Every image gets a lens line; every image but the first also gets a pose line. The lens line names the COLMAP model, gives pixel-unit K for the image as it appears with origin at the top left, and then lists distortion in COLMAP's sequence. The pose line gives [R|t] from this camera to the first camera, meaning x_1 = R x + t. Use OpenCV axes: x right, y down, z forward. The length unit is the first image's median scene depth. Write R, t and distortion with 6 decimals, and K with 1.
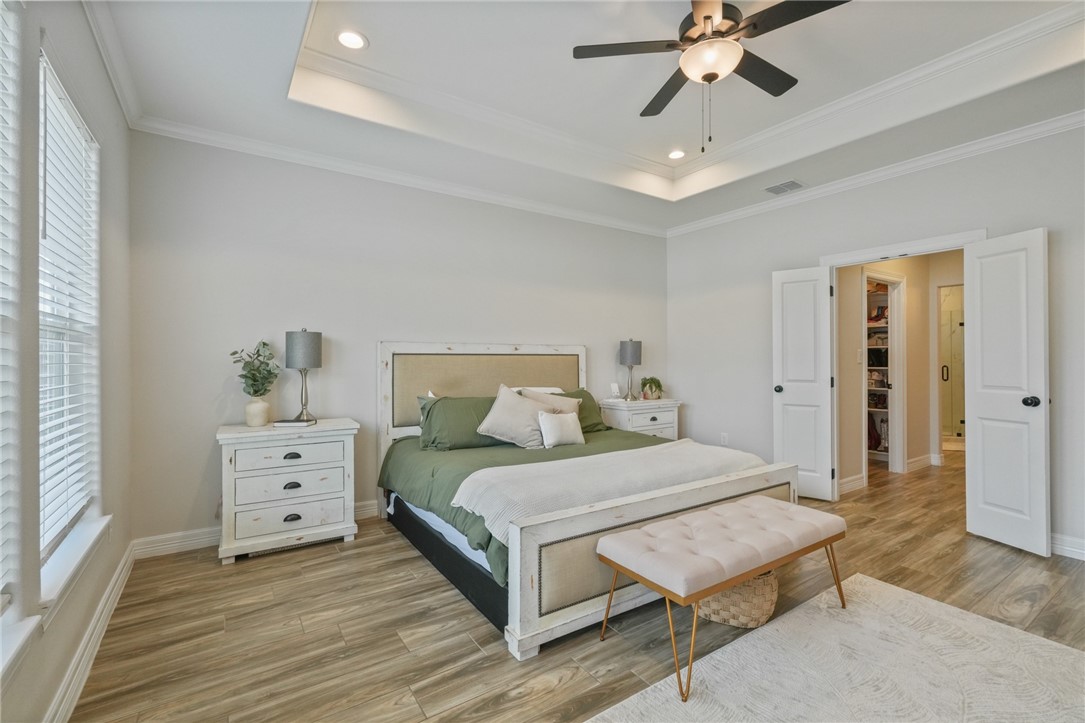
lens RADIAL K [[481.9, 0, 544.7], [0, 481.9, 359.8], [0, 0, 1]] dist [0.002446, 0.001181]
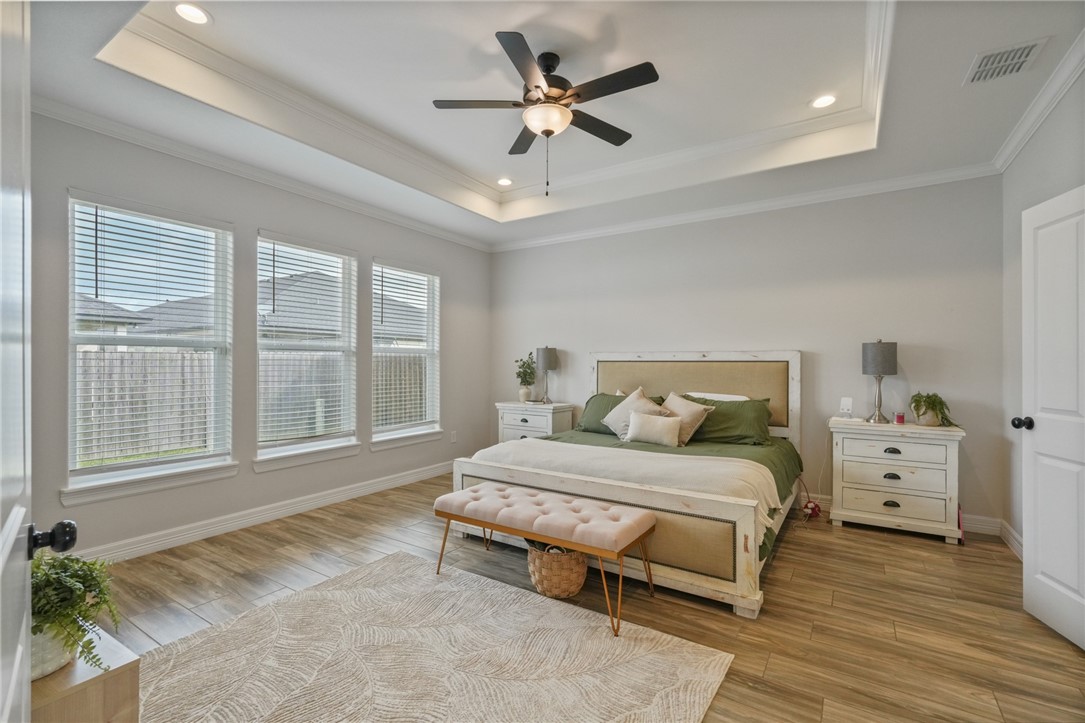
lens RADIAL K [[481.9, 0, 545.7], [0, 481.9, 362.4], [0, 0, 1]] dist [0.002446, 0.001181]
pose [[0.387128, 0.000483, -0.922026, 0.903484], [-0.006293, 0.999978, -0.002118, -0.004523], [0.922005, 0.006622, 0.387122, 0.327737]]
